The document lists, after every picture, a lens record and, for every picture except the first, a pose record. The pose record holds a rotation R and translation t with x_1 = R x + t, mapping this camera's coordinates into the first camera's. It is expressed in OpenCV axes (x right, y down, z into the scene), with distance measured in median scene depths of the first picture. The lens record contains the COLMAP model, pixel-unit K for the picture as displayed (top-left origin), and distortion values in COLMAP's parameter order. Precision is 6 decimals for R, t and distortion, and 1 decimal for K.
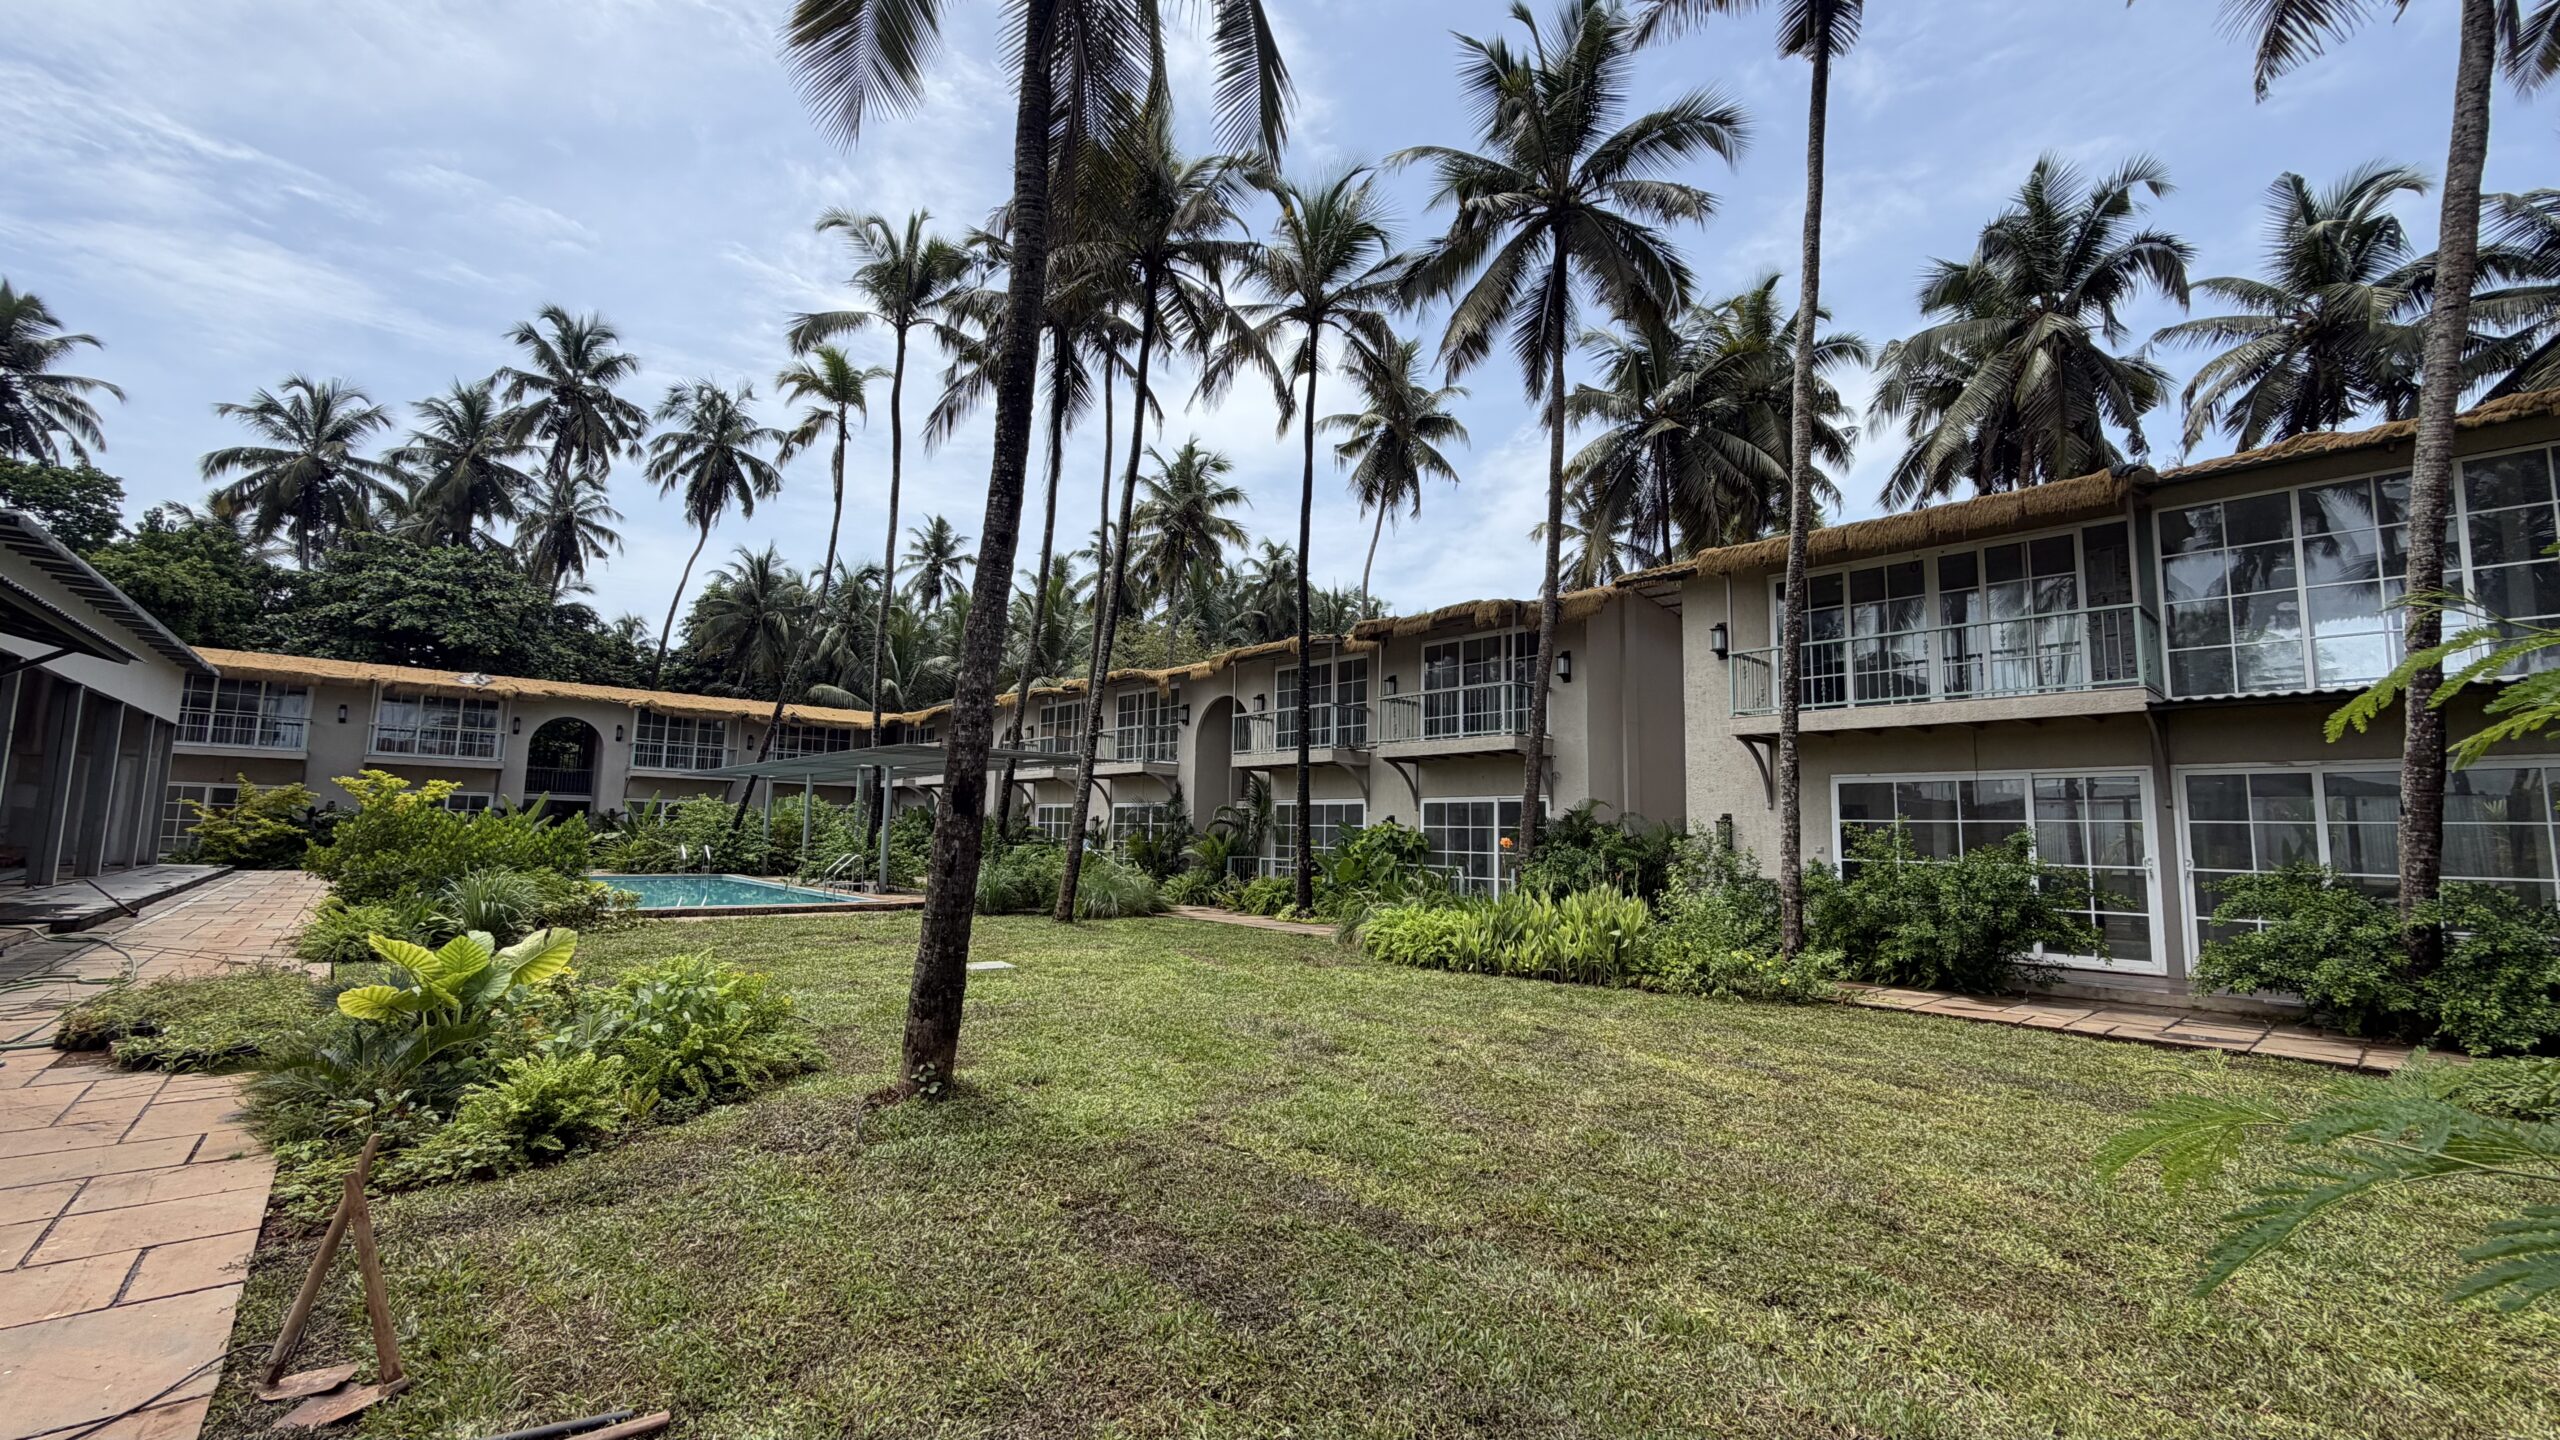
lens RADIAL K [[1018.7, 0, 1281.9], [0, 1018.7, 724.9], [0, 0, 1]] dist [0.000795, -0.000476]
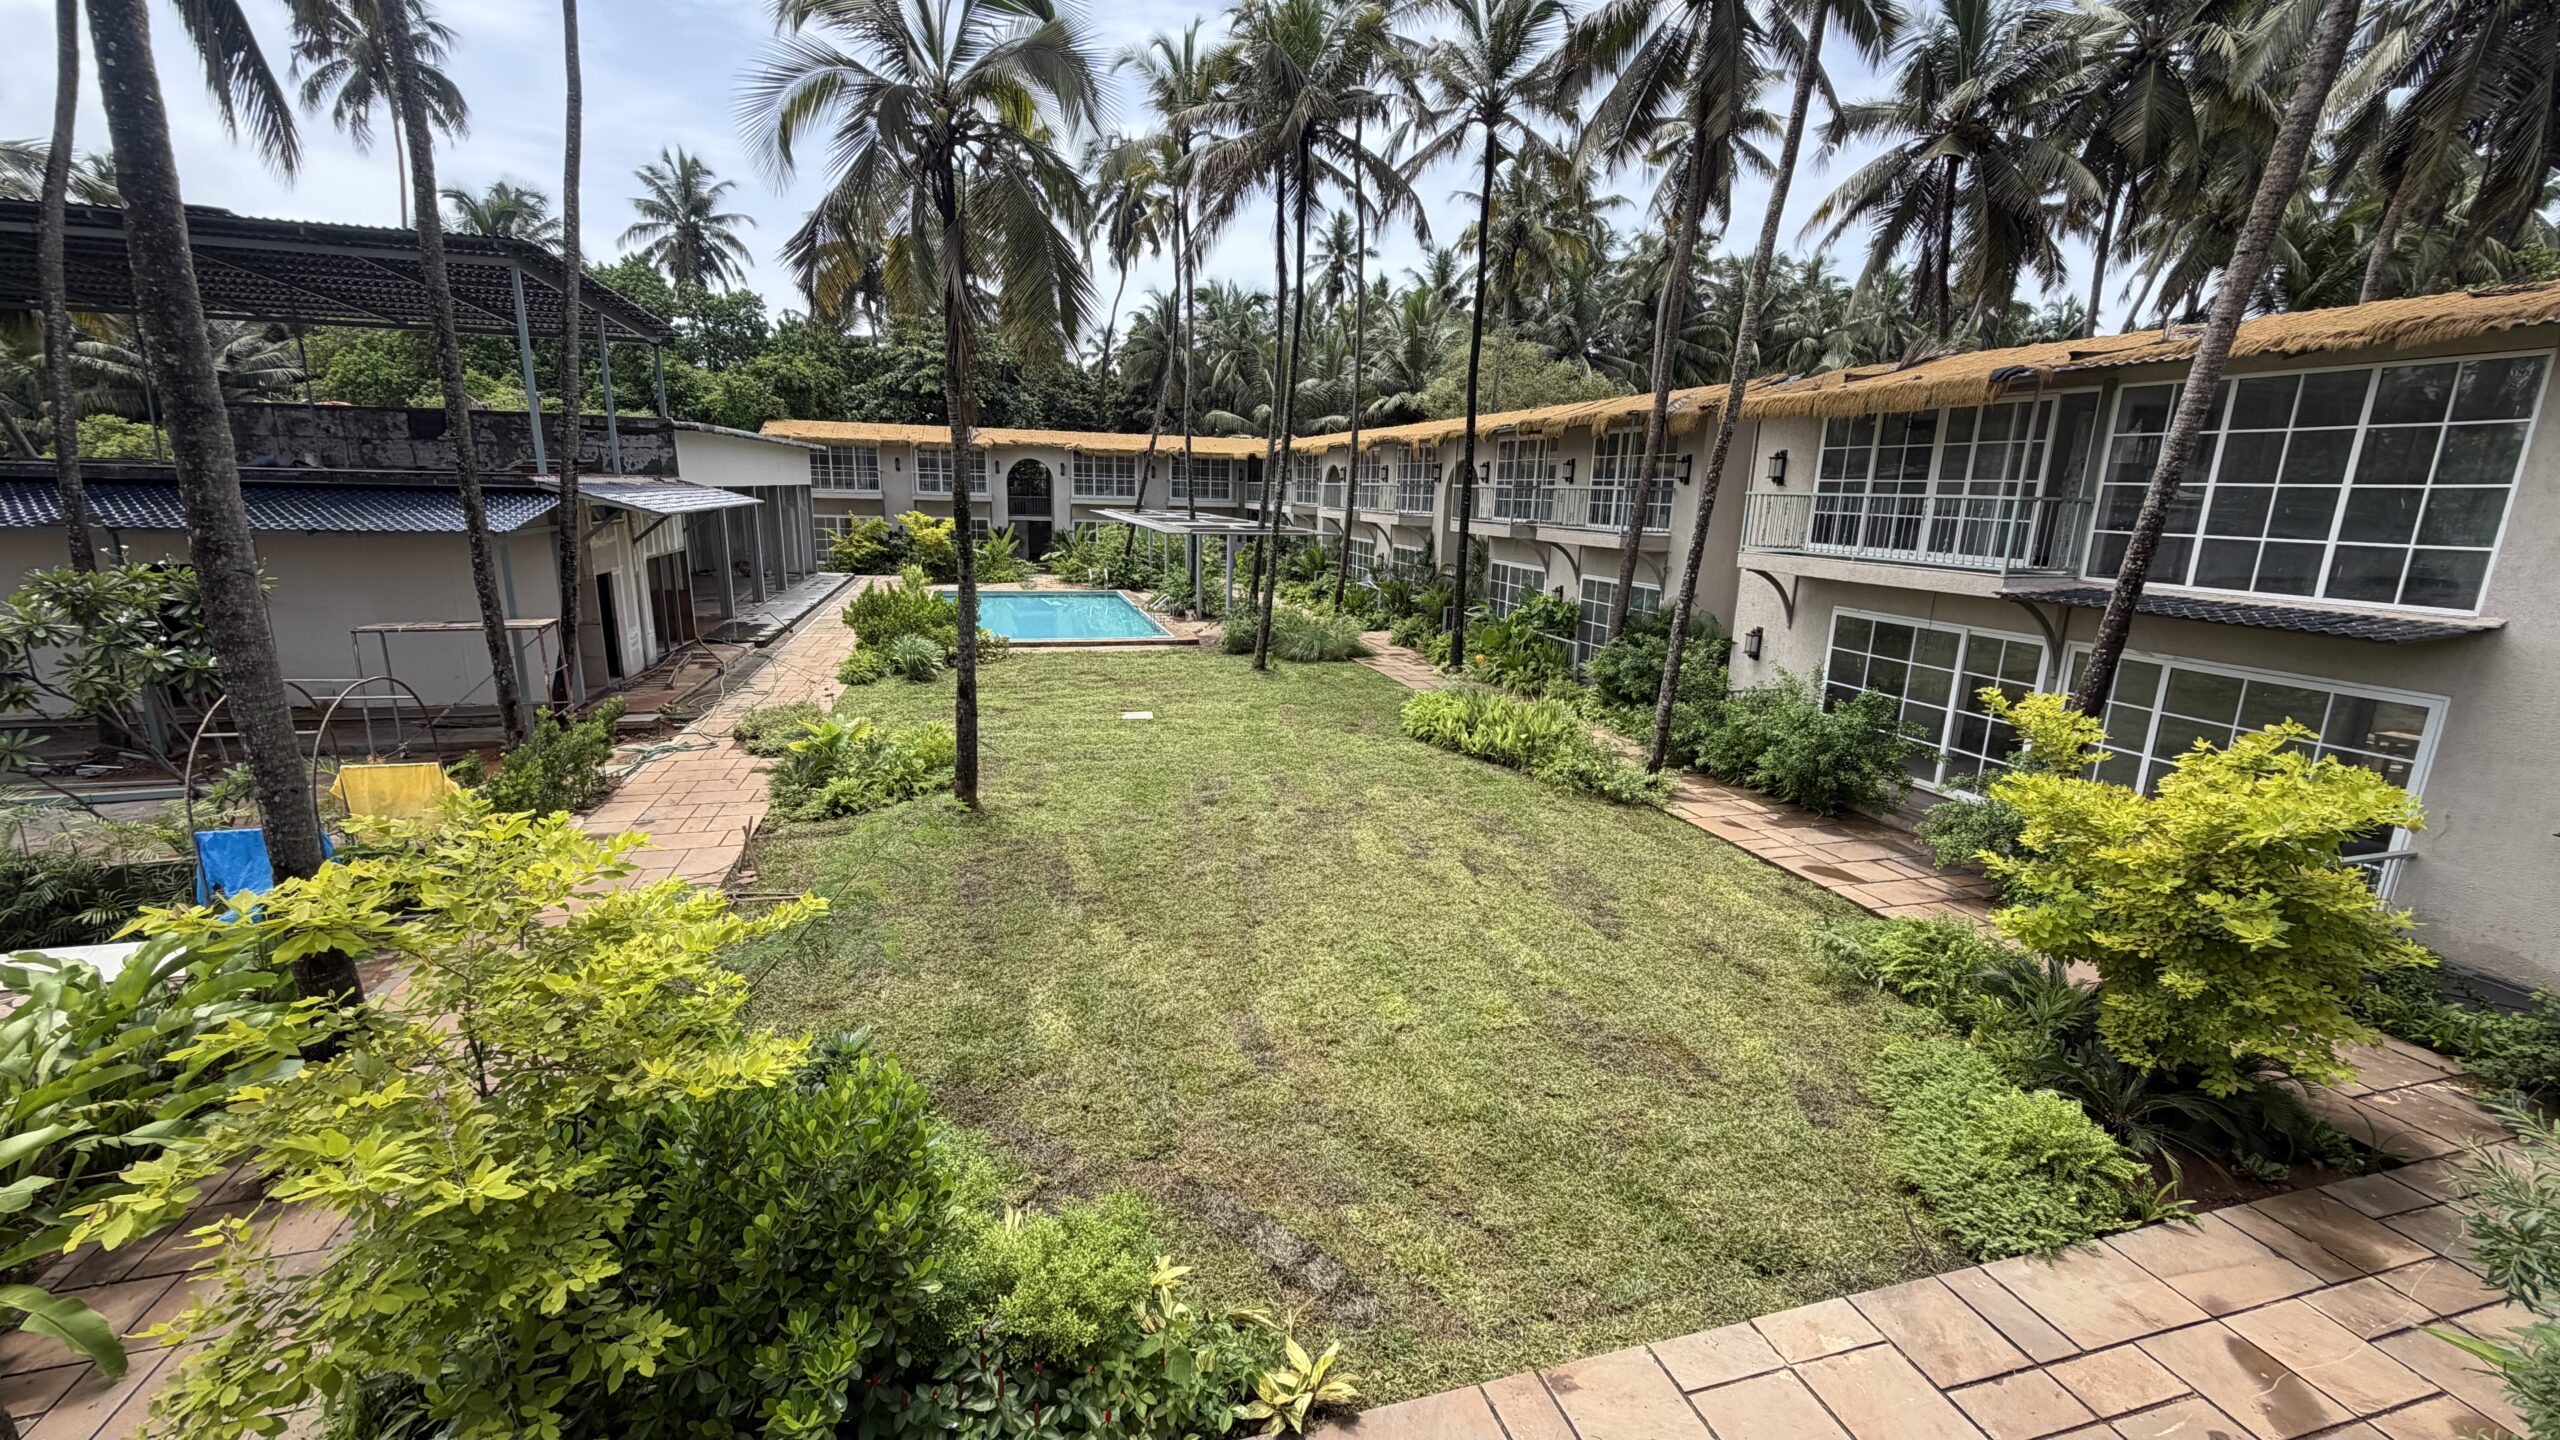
lens RADIAL K [[1018.7, 0, 1281.9], [0, 1018.7, 724.9], [0, 0, 1]] dist [0.000795, -0.000476]
pose [[0.902037, 0.101039, -0.419666, 0.288961], [0.039384, 0.948900, 0.313111, -0.121118], [0.429858, -0.298966, 0.851963, -0.148619]]
